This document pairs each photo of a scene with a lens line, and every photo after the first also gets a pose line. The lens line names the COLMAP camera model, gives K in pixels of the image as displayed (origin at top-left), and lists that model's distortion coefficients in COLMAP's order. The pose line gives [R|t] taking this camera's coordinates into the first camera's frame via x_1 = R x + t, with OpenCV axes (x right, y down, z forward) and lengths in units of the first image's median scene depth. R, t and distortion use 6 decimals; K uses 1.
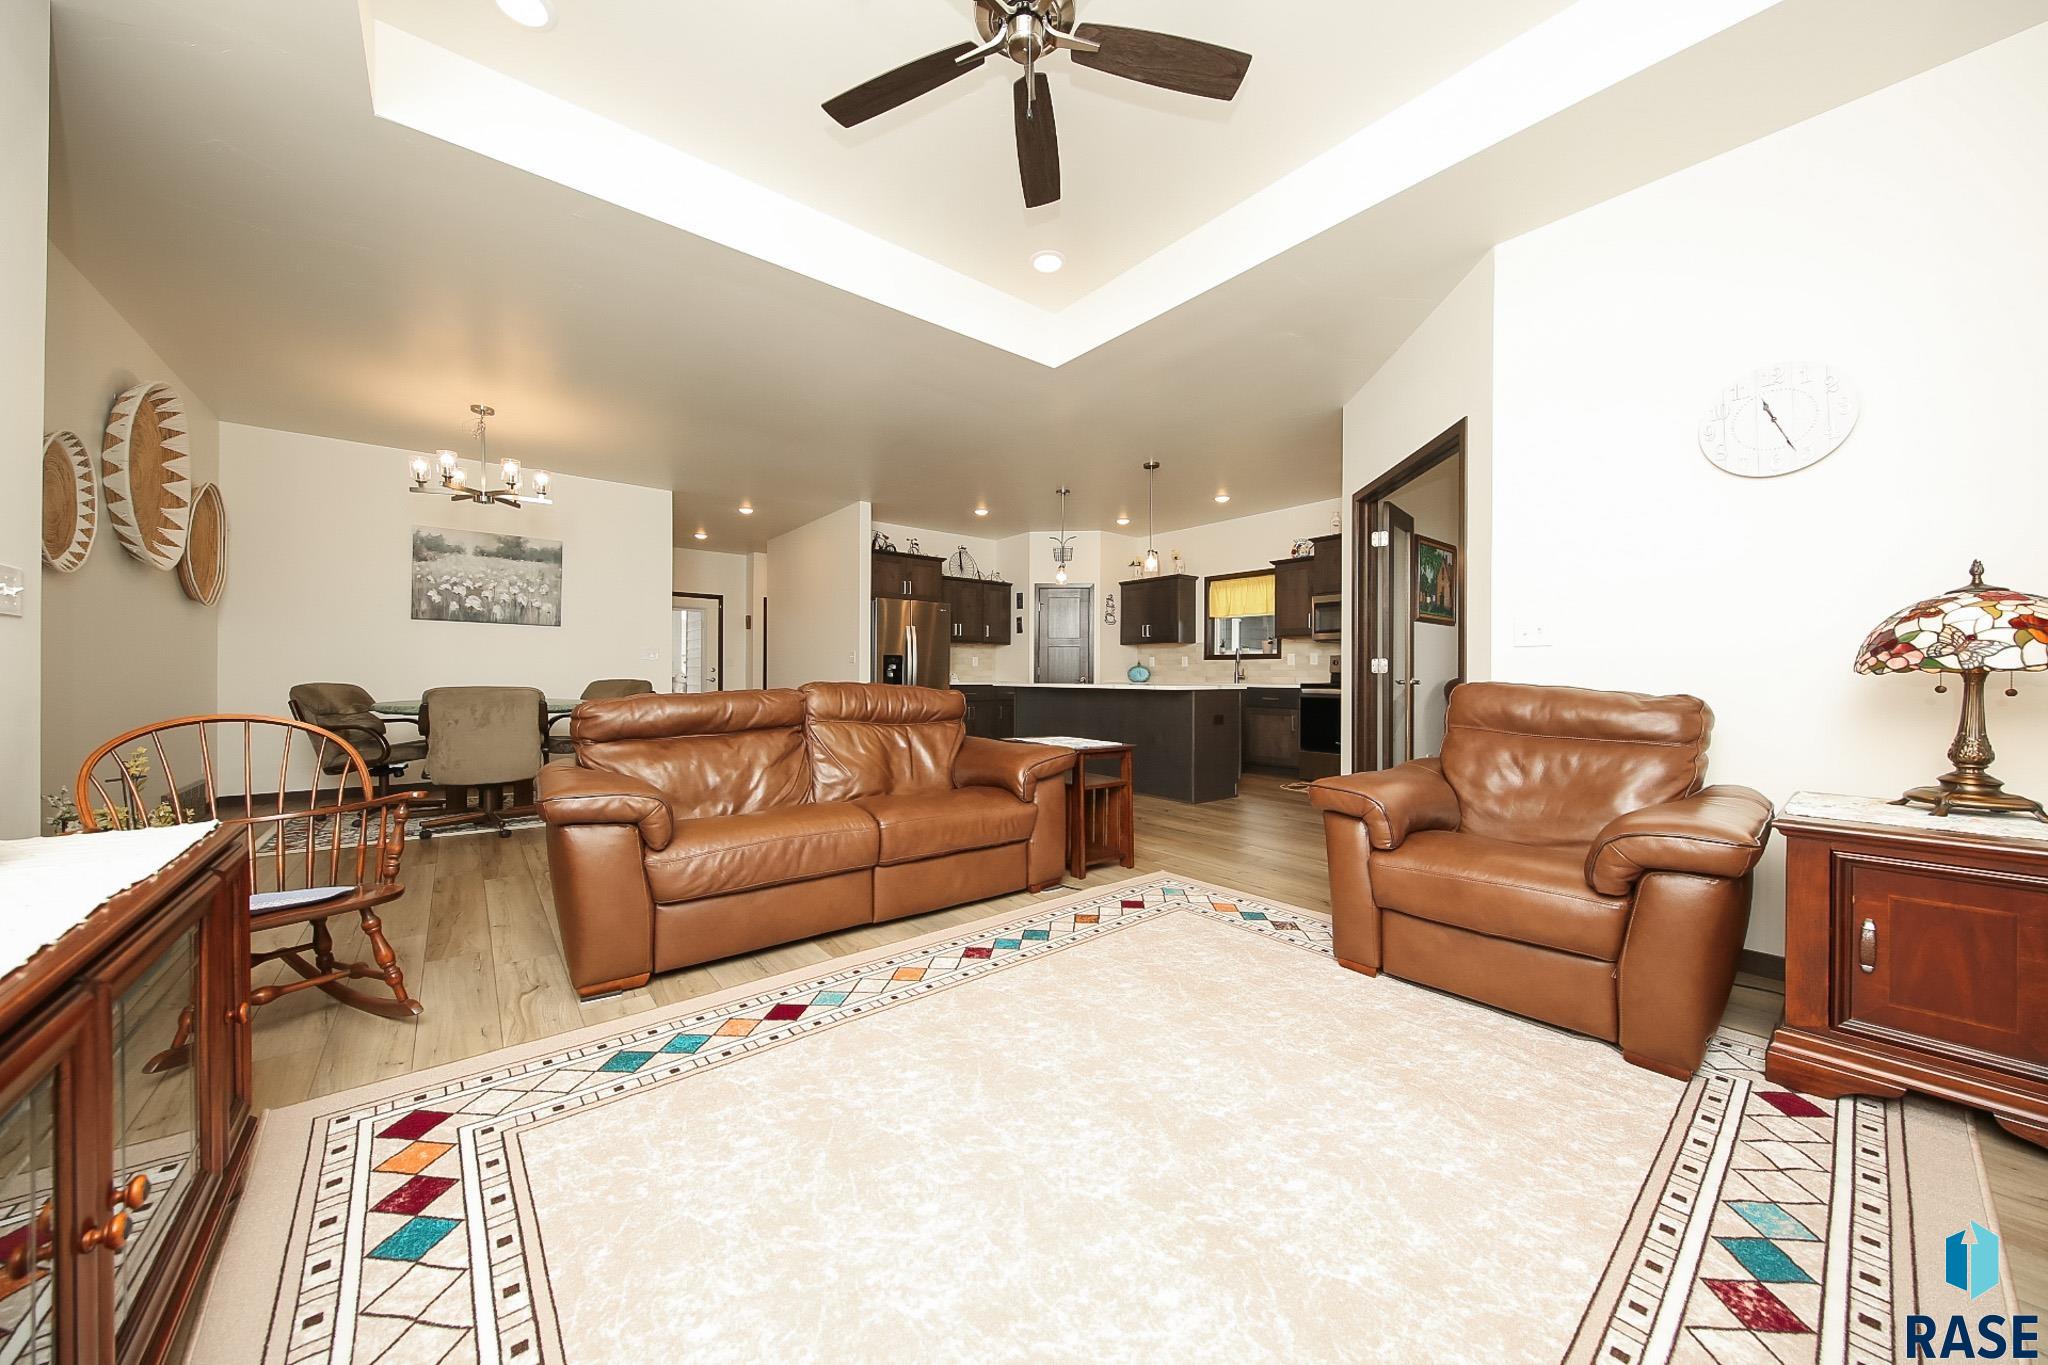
lens RADIAL K [[702.2, 0, 1025.0], [0, 702.2, 673.3], [0, 0, 1]] dist [0.007513, 0.000080]
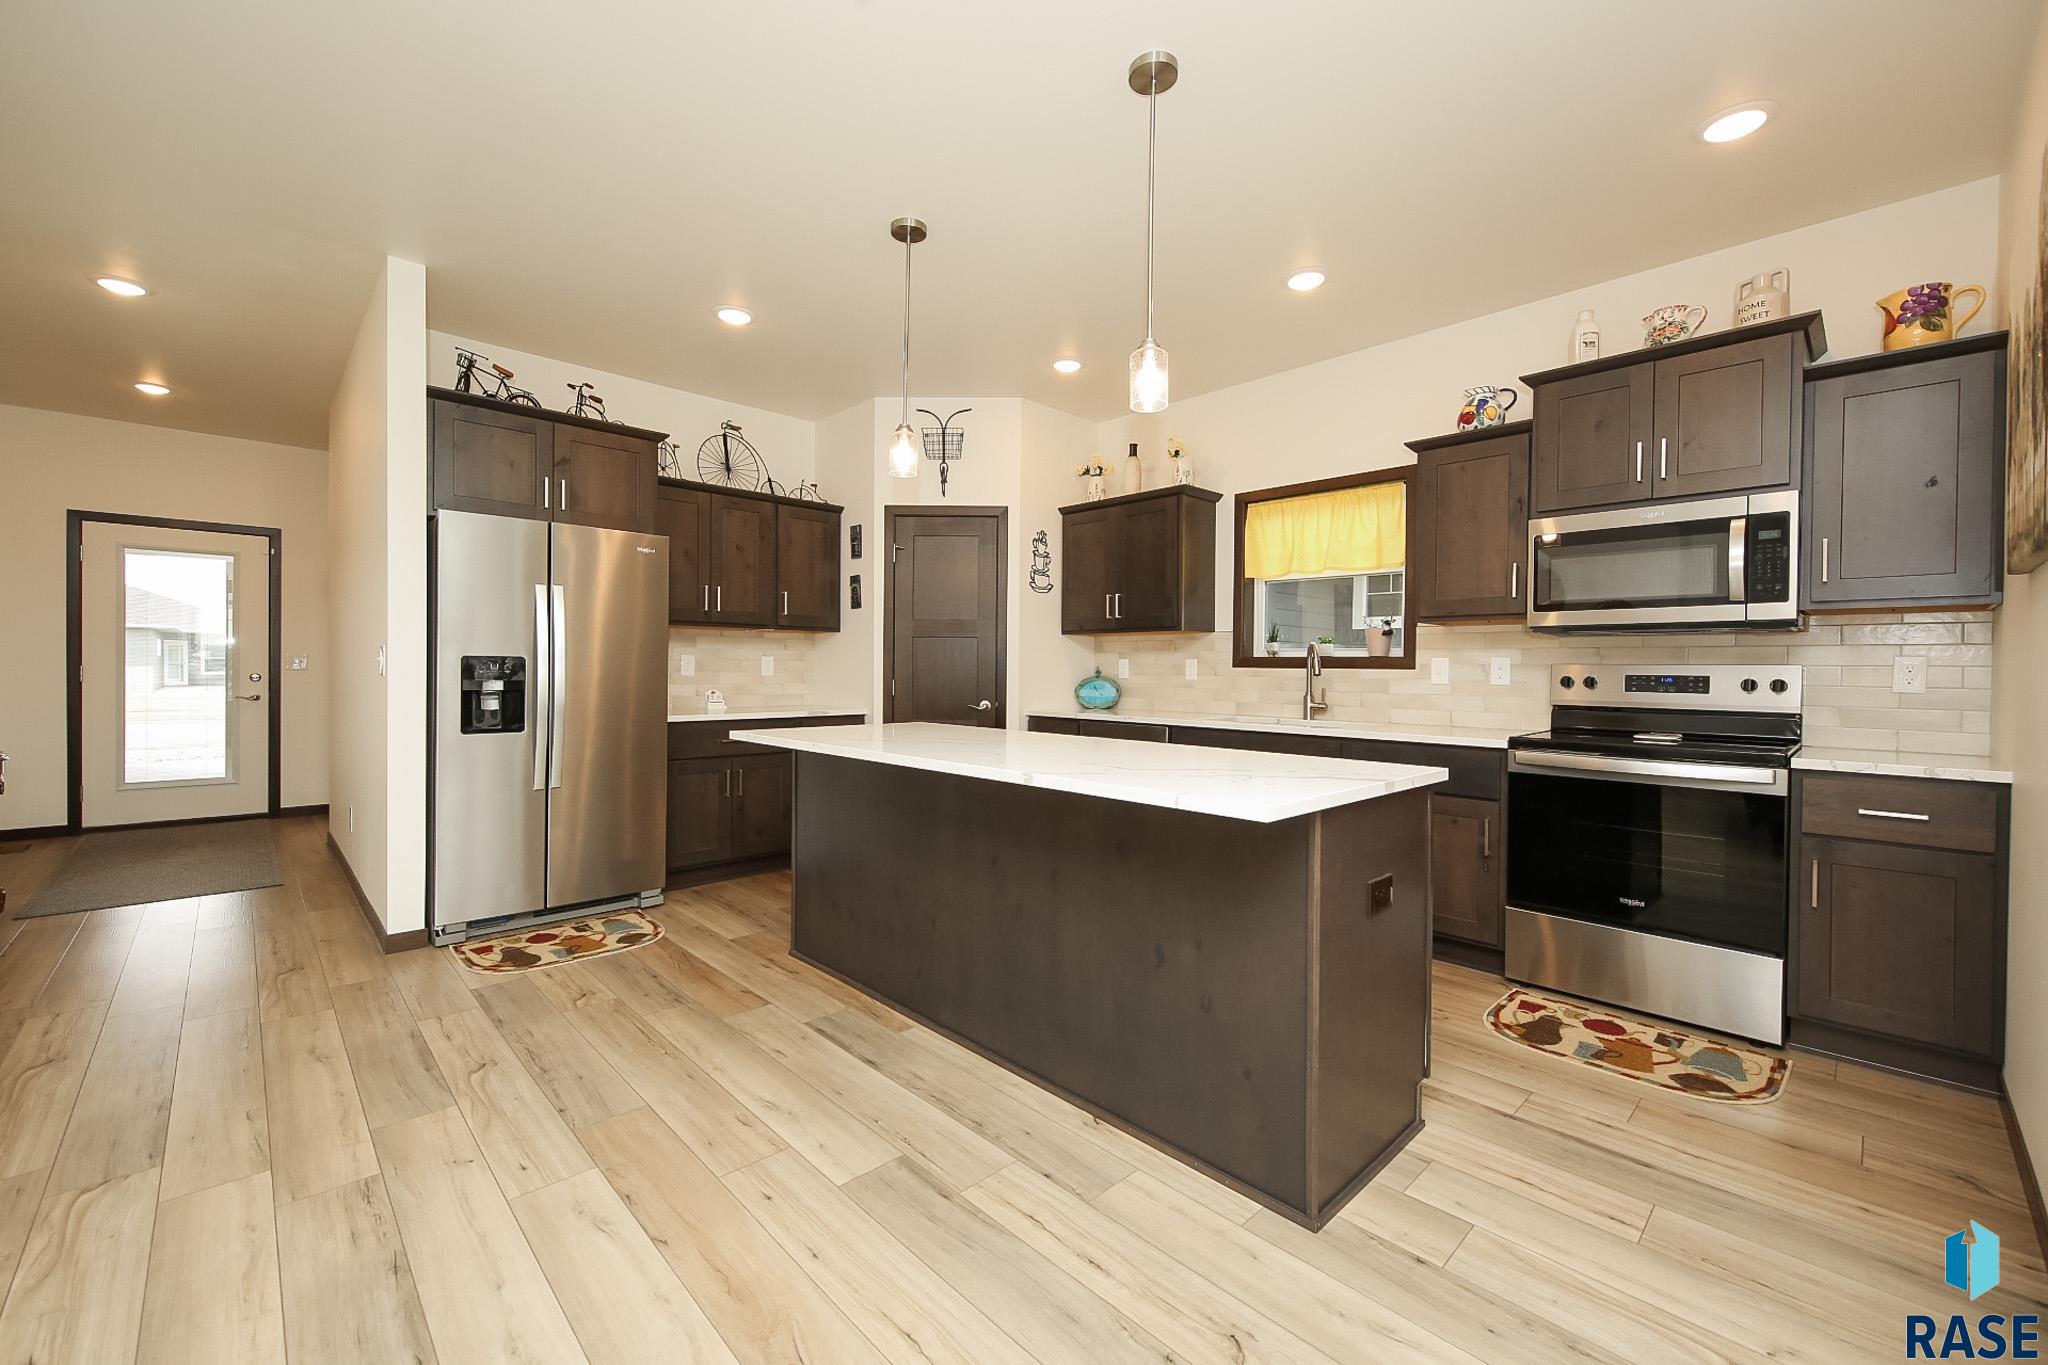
lens RADIAL K [[826.9, 0, 1024.0], [0, 826.9, 682.5], [0, 0, 1]] dist [0.001444, 0.000192]
pose [[0.996461, 0.004635, 0.083927, 0.065919], [-0.006335, 0.999780, 0.019990, -0.019003], [-0.083816, -0.020451, 0.996271, 0.451661]]
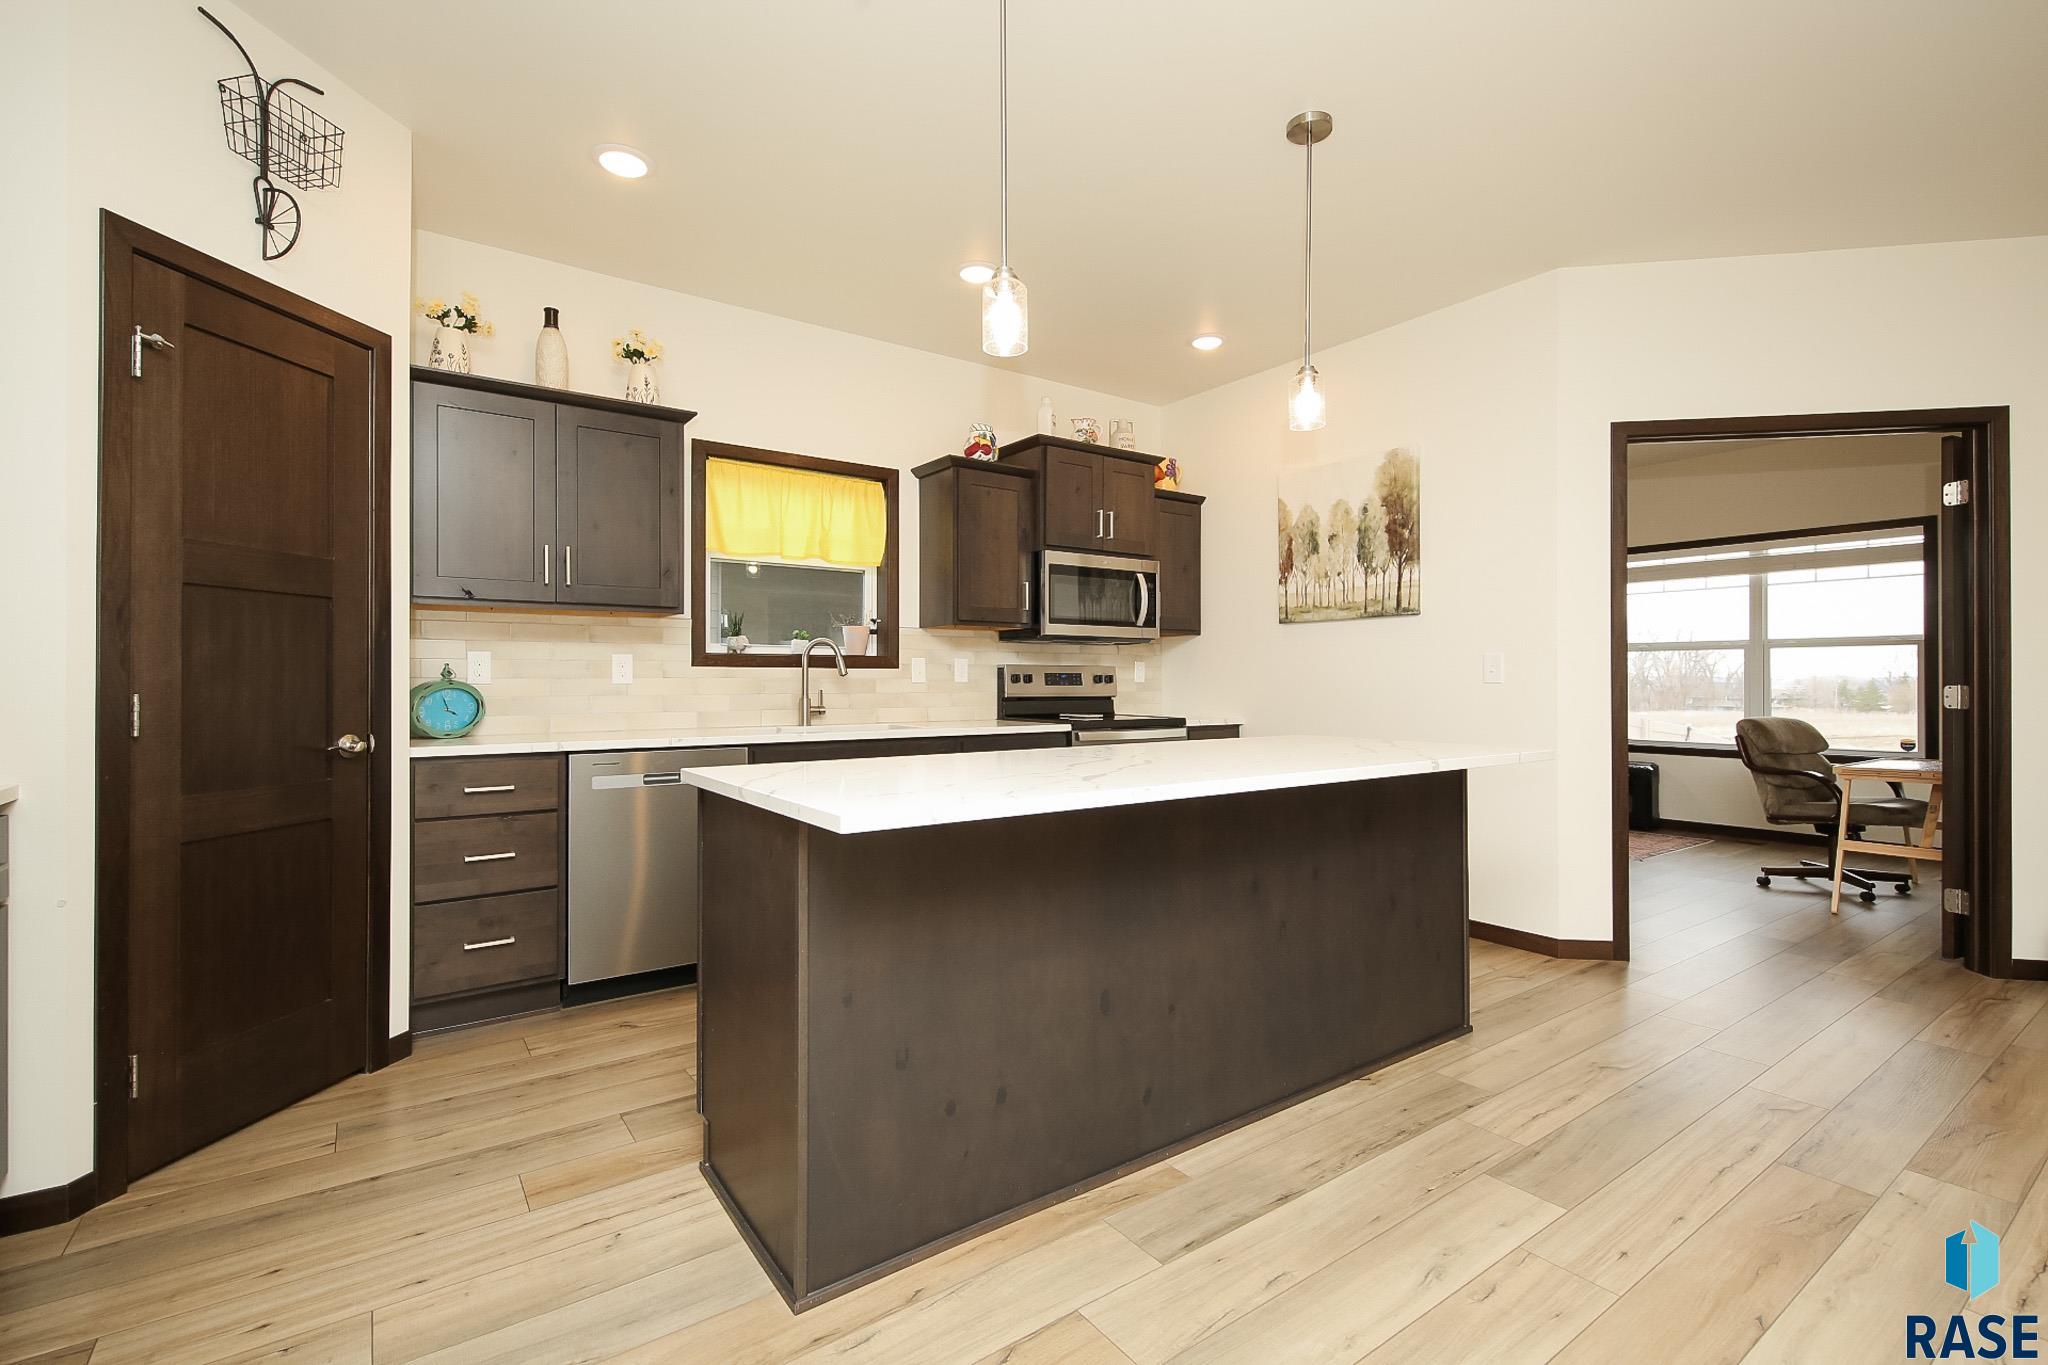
lens RADIAL K [[913.8, 0, 1024.0], [0, 913.8, 682.5], [0, 0, 1]] dist [0.000553, -0.000990]
pose [[0.062580, -0.006012, 0.998022, -0.206774], [-0.002134, 0.999979, 0.006157, -0.013815], [-0.998038, -0.002515, 0.062566, 0.802149]]
